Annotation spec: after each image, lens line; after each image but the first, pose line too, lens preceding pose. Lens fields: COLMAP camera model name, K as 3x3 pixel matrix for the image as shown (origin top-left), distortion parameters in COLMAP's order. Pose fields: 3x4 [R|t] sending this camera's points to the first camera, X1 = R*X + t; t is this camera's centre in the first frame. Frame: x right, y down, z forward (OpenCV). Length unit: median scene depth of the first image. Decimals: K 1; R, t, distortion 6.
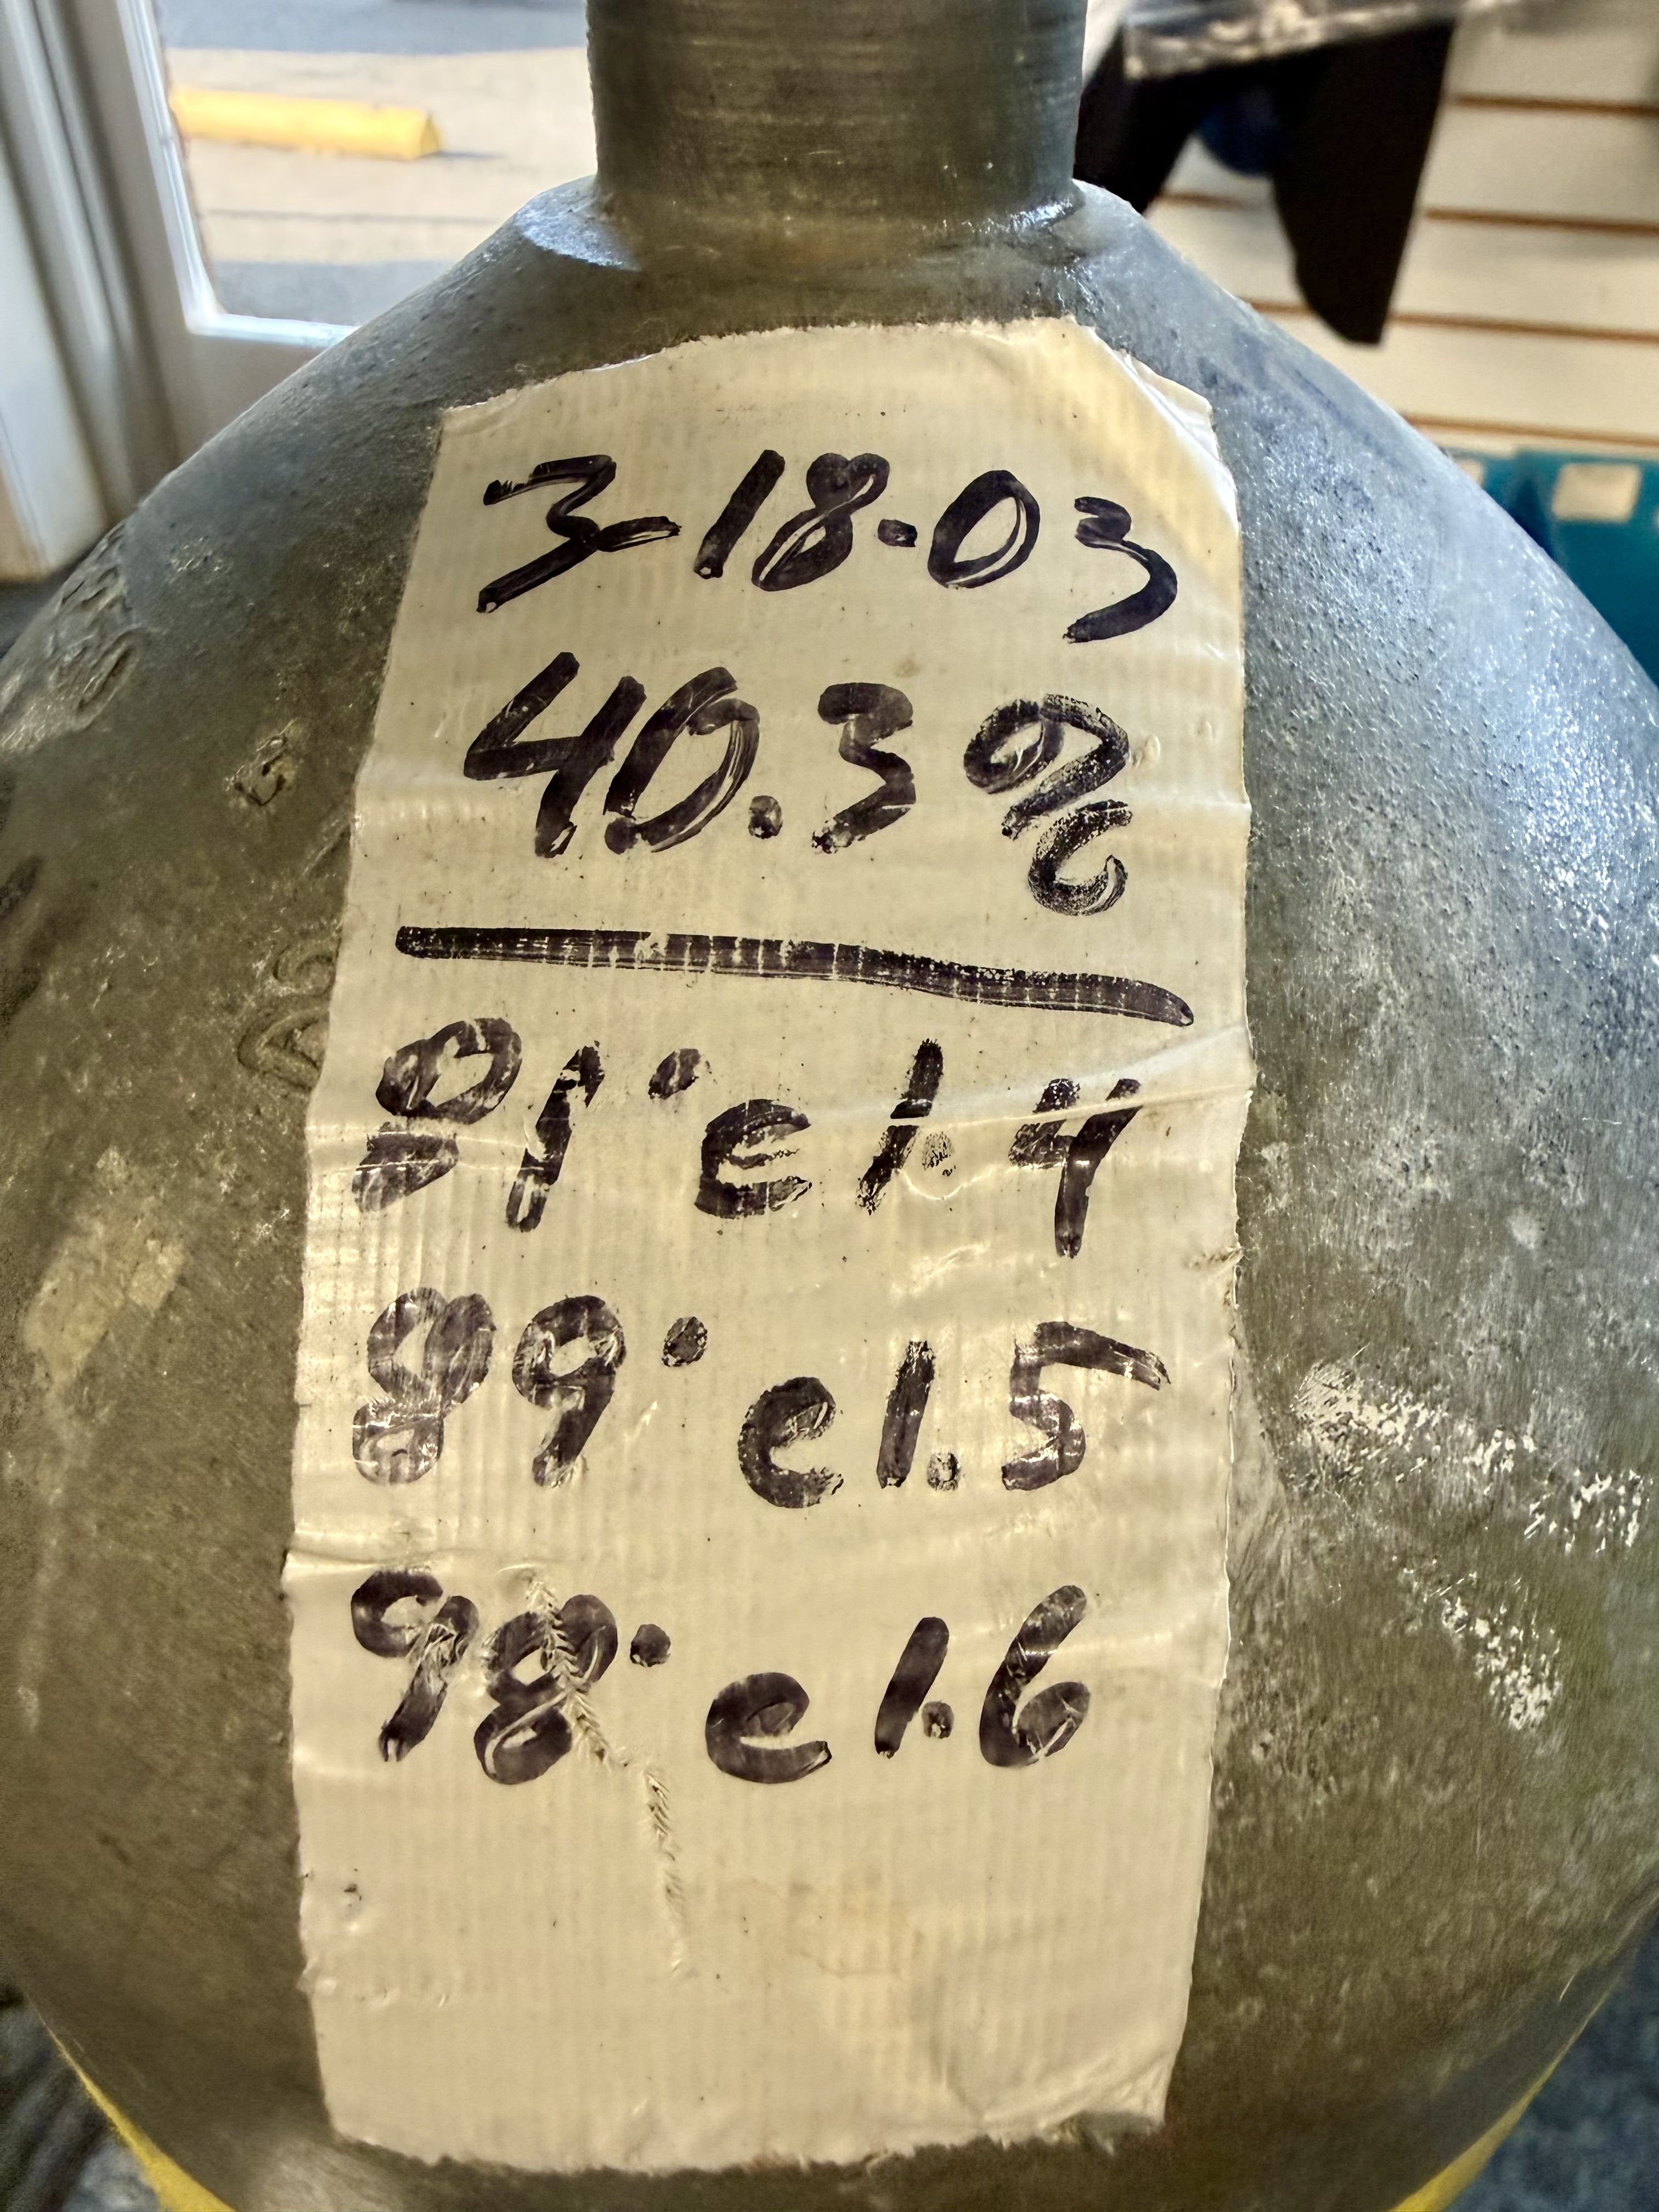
lens RADIAL K [[1537.1, 0, 819.9], [0, 1537.1, 1104.4], [0, 0, 1]] dist [0.004025, 0.000071]
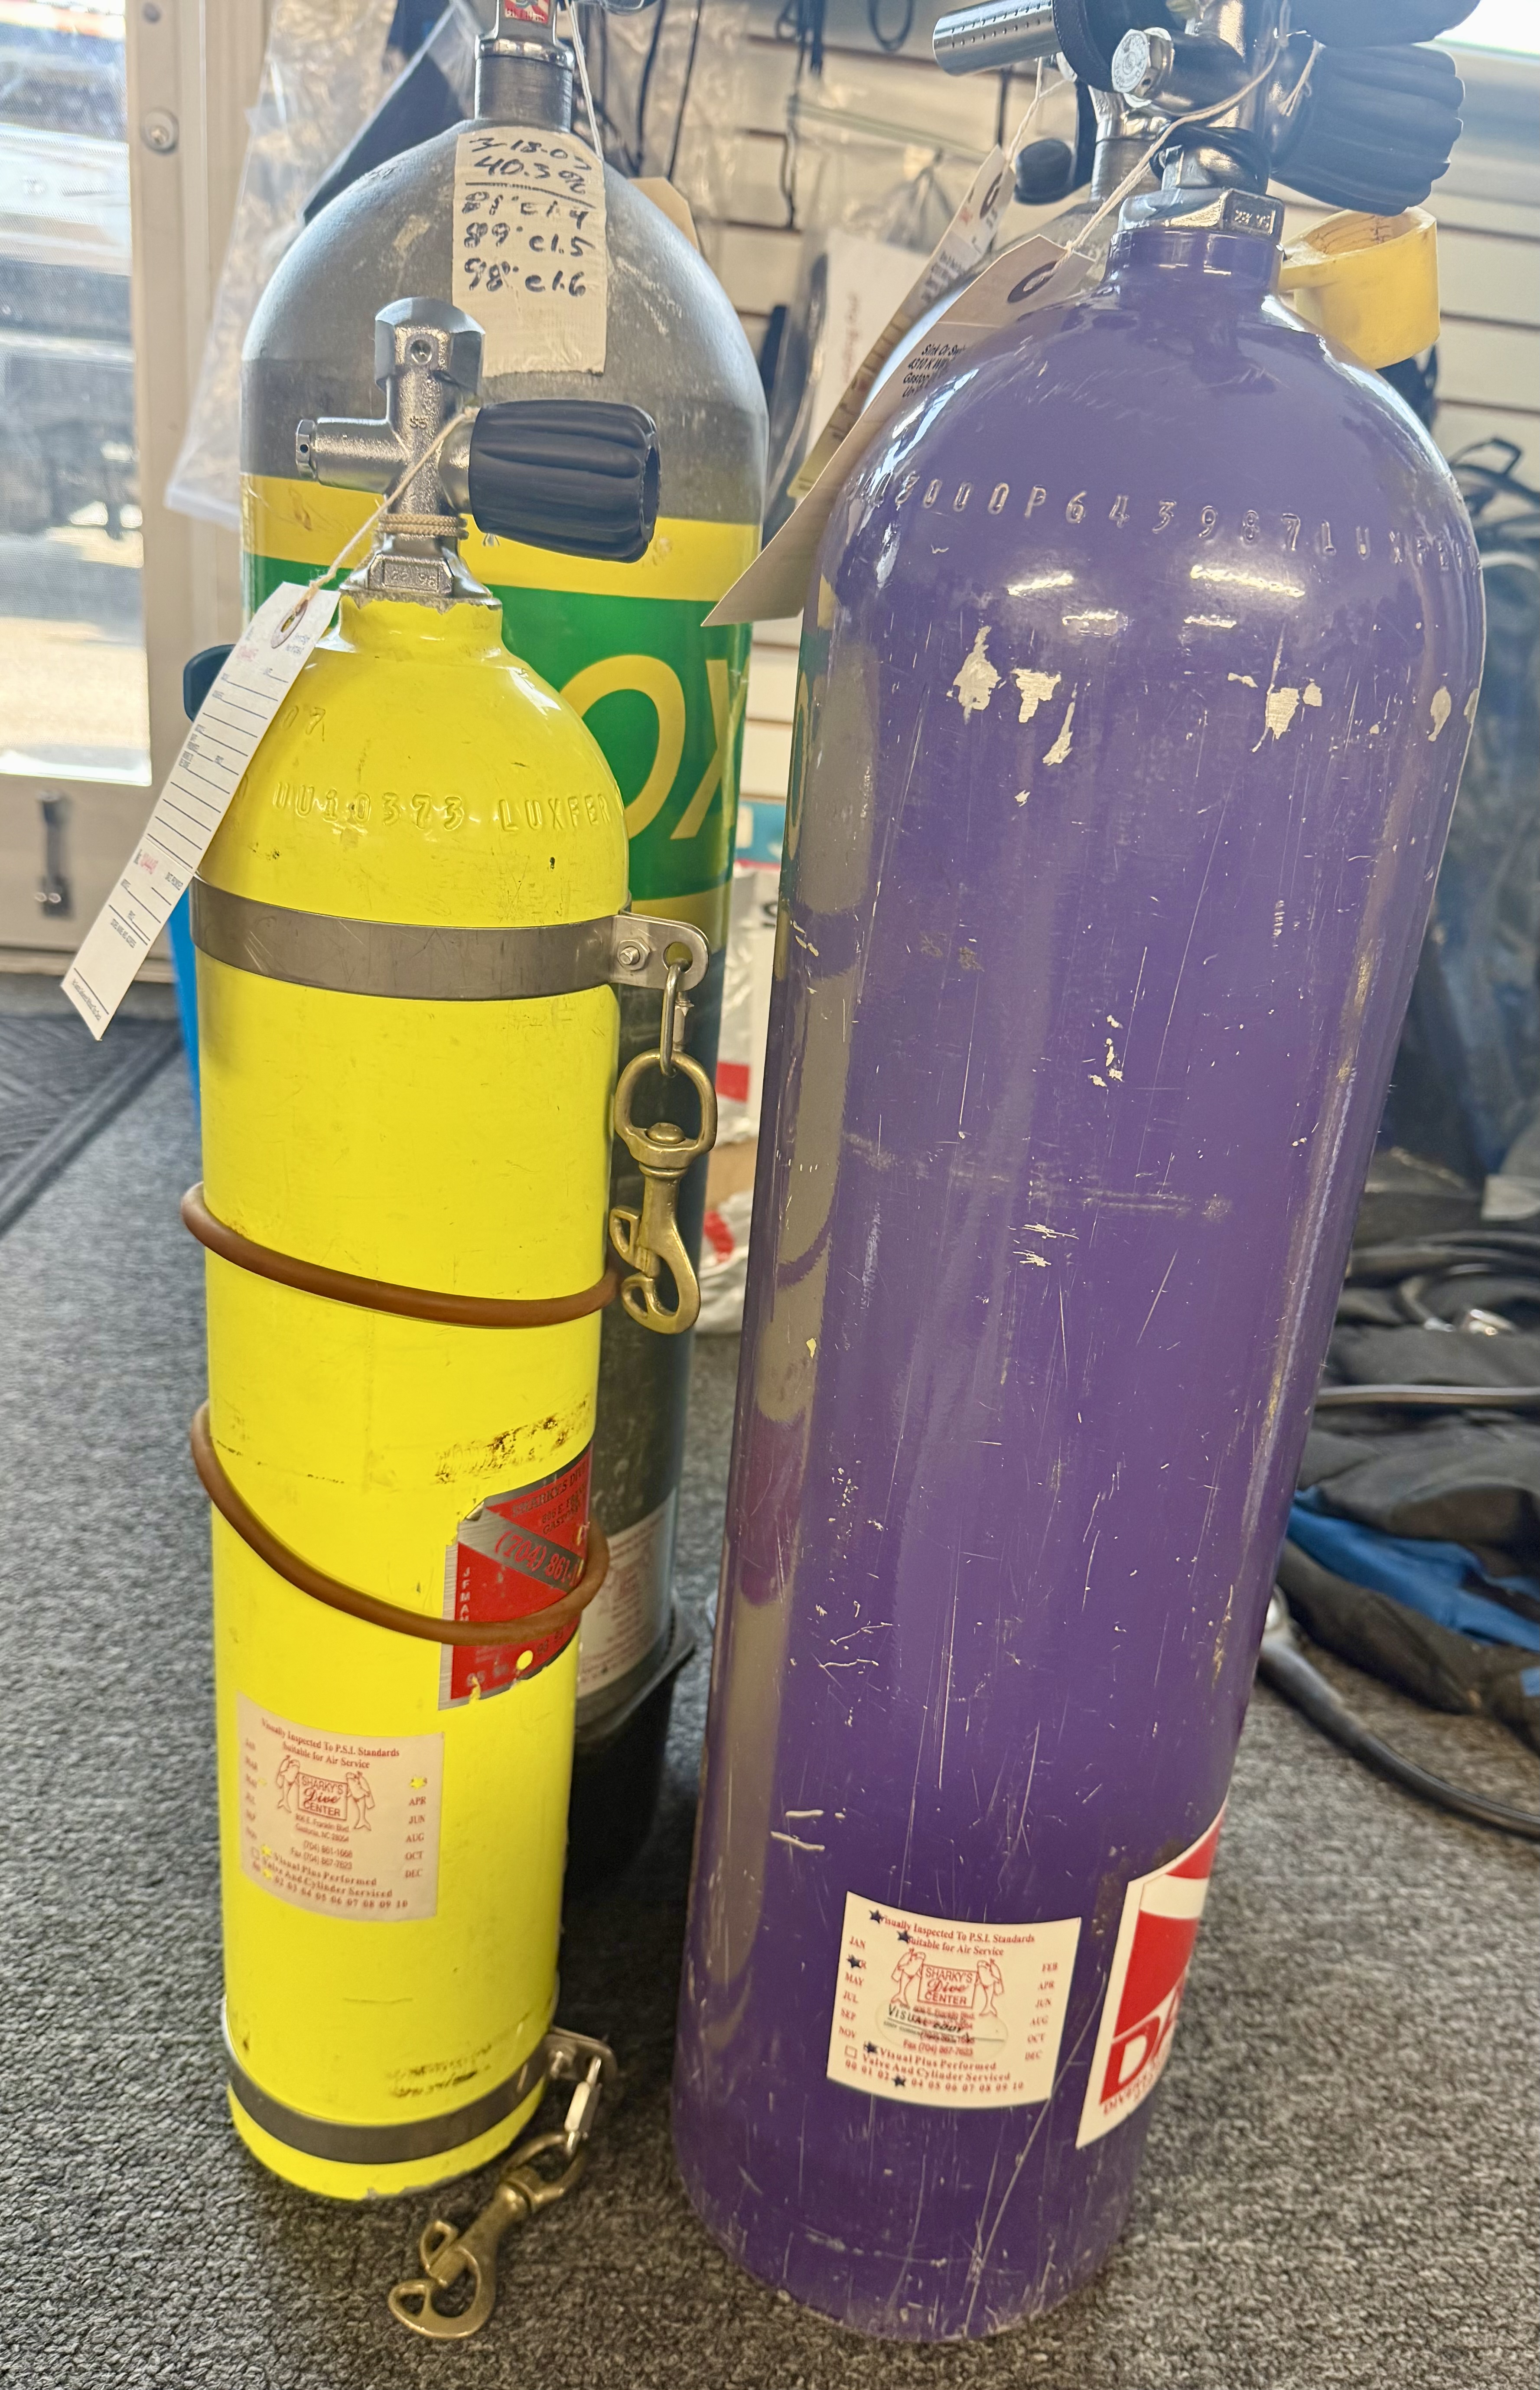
lens RADIAL K [[1678.2, 0, 775.6], [0, 1678.2, 1195.0], [0, 0, 1]] dist [0.012398, 0.002555]
pose [[0.965679, -0.009468, 0.259567, -0.896020], [0.082854, 0.958357, -0.273288, 5.875848], [-0.246170, 0.285415, 0.926250, -4.509562]]
